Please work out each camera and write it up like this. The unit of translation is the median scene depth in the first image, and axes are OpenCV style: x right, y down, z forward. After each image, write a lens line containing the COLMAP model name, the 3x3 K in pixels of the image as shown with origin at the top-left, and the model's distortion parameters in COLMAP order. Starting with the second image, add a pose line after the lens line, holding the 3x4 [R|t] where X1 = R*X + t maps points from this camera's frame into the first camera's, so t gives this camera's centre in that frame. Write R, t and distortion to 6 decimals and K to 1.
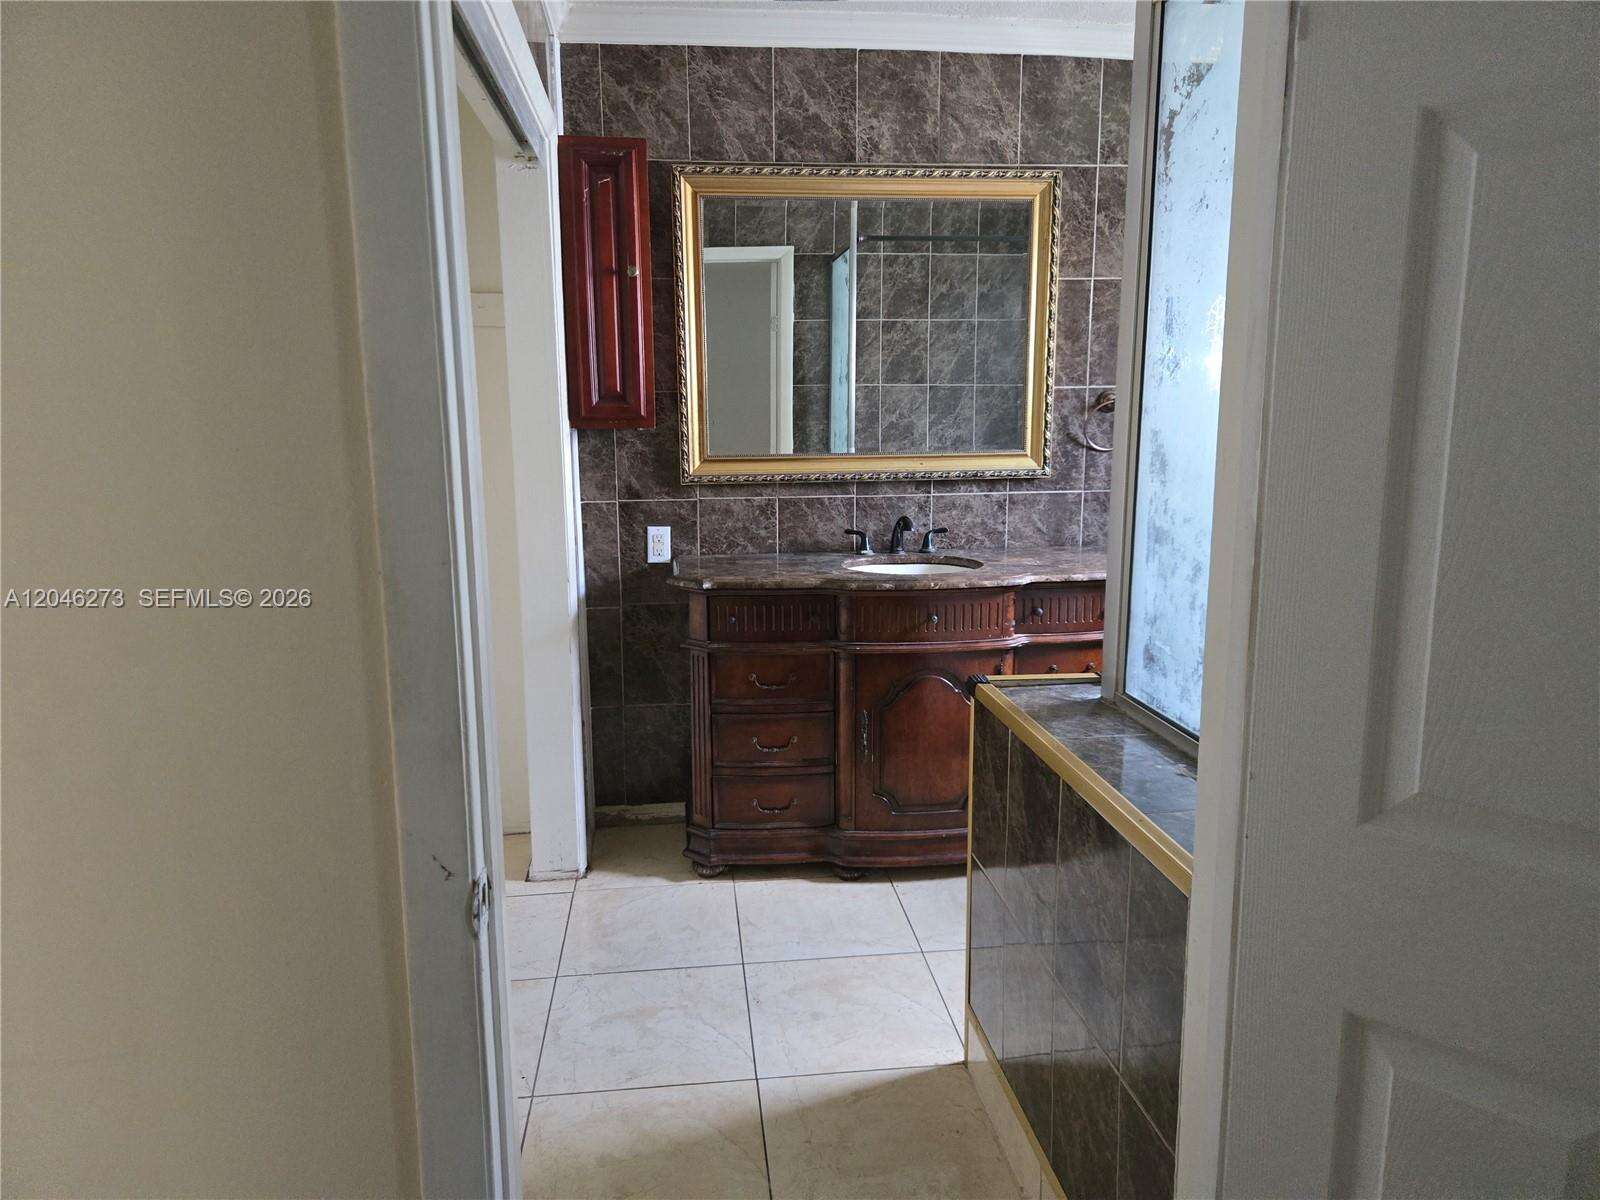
lens RADIAL K [[1085.5, 0, 798.3], [0, 1085.5, 599.8], [0, 0, 1]] dist [0.049439, -0.034280]
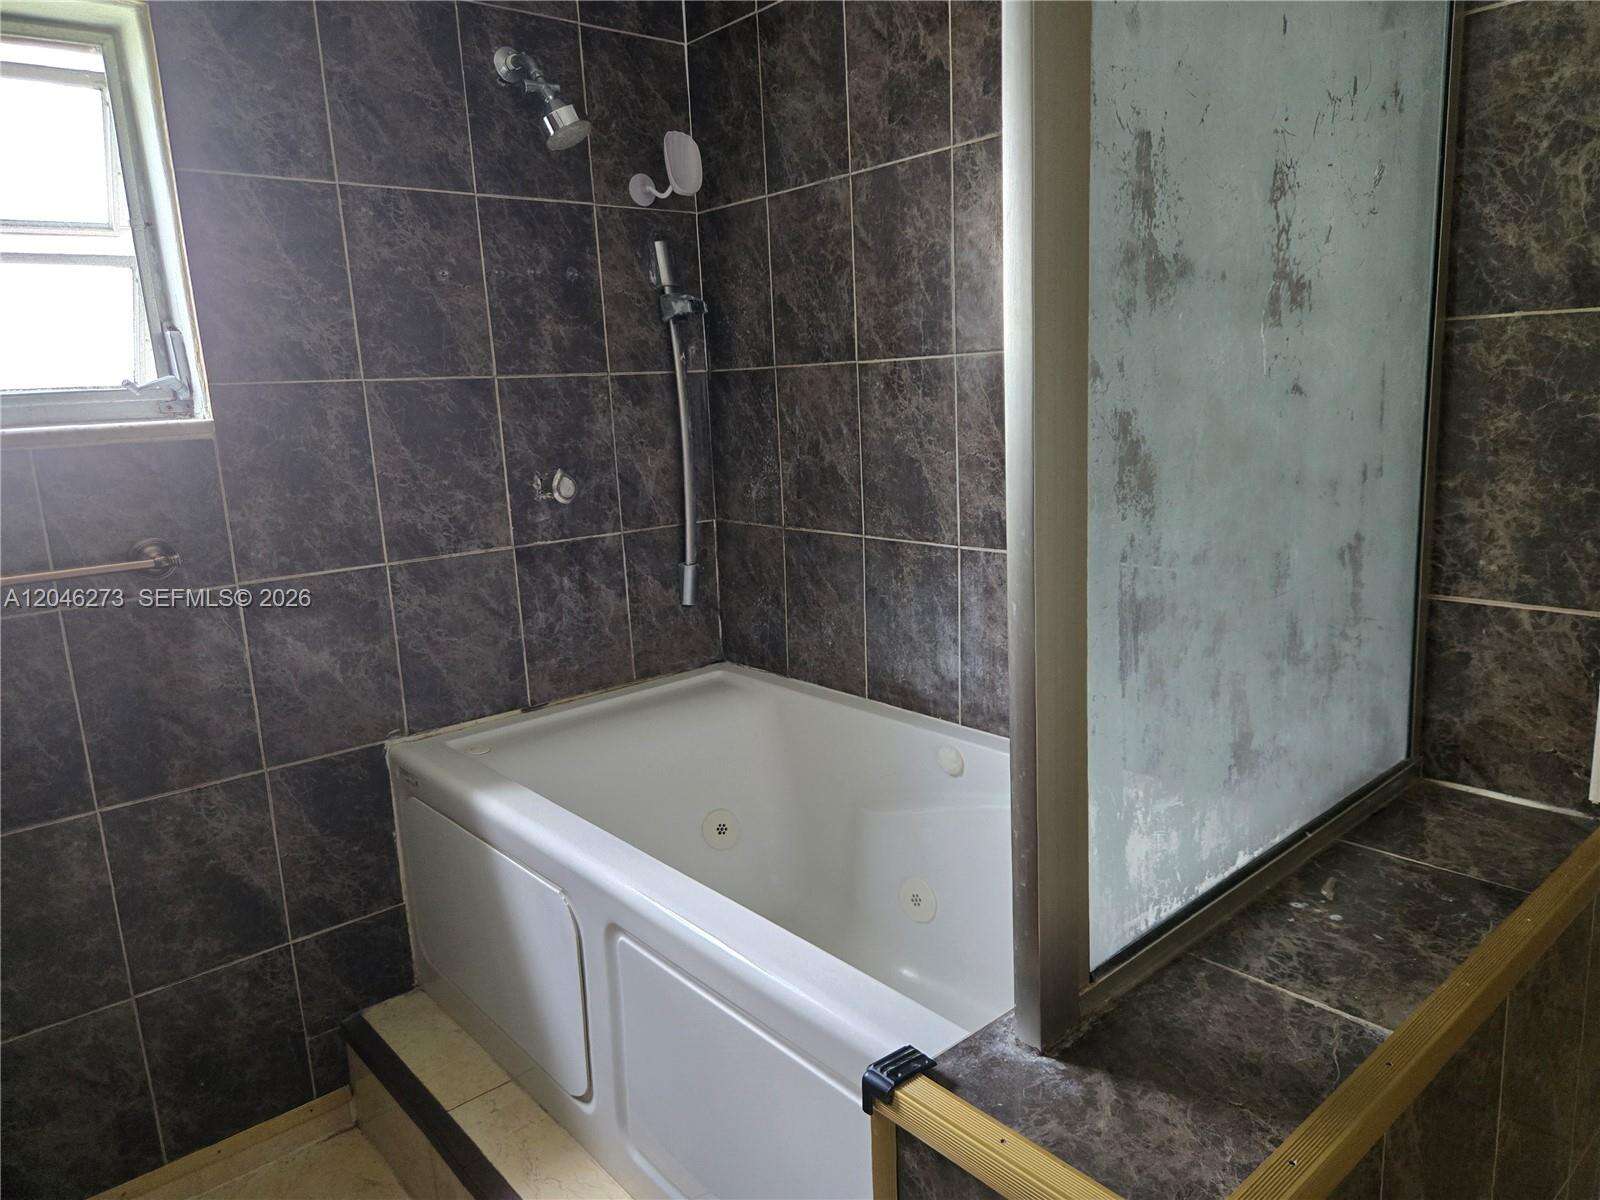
lens RADIAL K [[1085.5, 0, 804.7], [0, 1085.5, 604.3], [0, 0, 1]] dist [0.049439, -0.034280]
pose [[-0.566797, -0.126249, 0.814127, 0.002389], [0.193855, 0.940005, 0.280732, -0.232671], [-0.800726, 0.316941, -0.508318, 1.339305]]
